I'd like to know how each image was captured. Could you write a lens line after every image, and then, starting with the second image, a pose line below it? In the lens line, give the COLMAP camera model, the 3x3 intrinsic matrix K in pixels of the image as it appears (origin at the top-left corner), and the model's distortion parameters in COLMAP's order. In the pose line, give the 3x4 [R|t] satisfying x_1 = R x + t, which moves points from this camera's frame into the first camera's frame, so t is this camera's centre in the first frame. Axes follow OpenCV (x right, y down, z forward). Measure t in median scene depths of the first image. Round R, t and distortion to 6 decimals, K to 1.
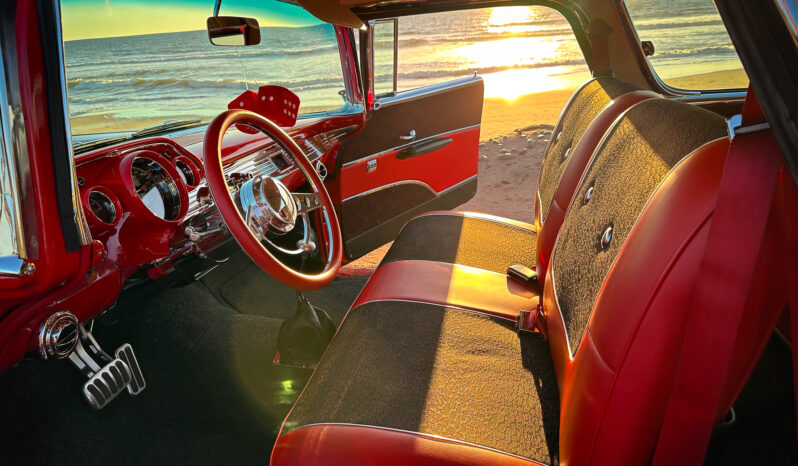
lens RADIAL K [[567.5, 0, 395.5], [0, 567.5, 235.4], [0, 0, 1]] dist [0.165706, -0.260832]
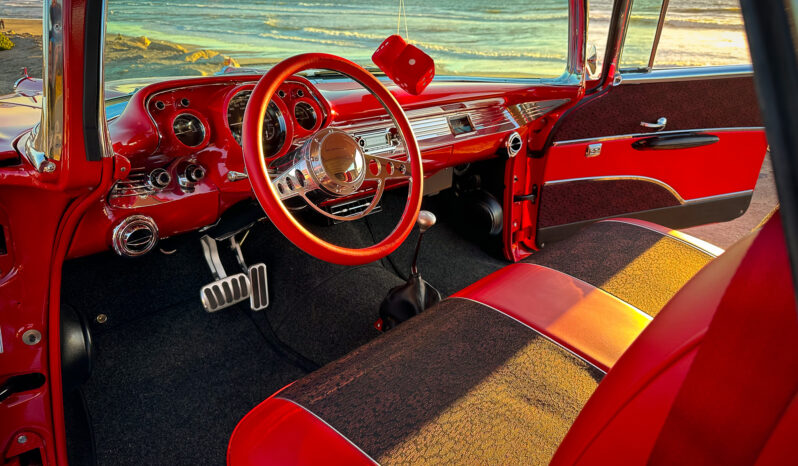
lens RADIAL K [[567.5, 0, 395.5], [0, 567.5, 235.4], [0, 0, 1]] dist [0.165706, -0.260832]
pose [[0.854541, 0.268144, -0.444813, 0.214874], [-0.241528, 0.963348, 0.116725, -0.049471], [0.459809, 0.007689, 0.887985, 0.161990]]
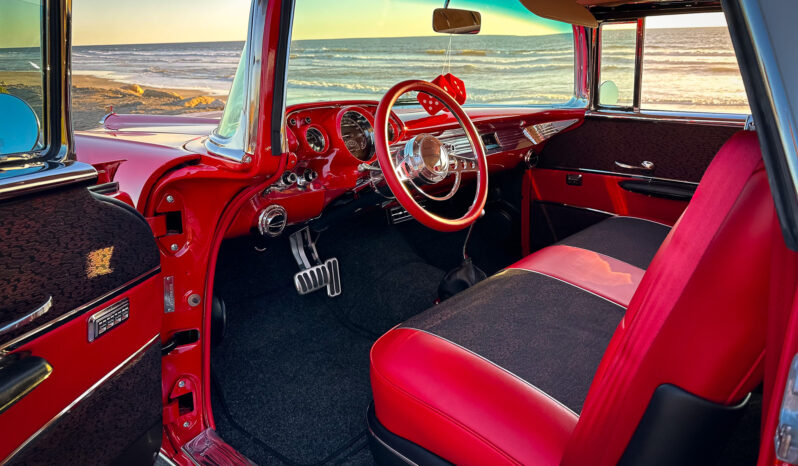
lens RADIAL K [[567.5, 0, 395.5], [0, 567.5, 235.4], [0, 0, 1]] dist [0.165706, -0.260832]
pose [[0.872124, 0.212218, -0.440866, 0.213674], [-0.214090, 0.975722, 0.046166, 0.048338], [0.439960, 0.054122, 0.896385, -0.095768]]
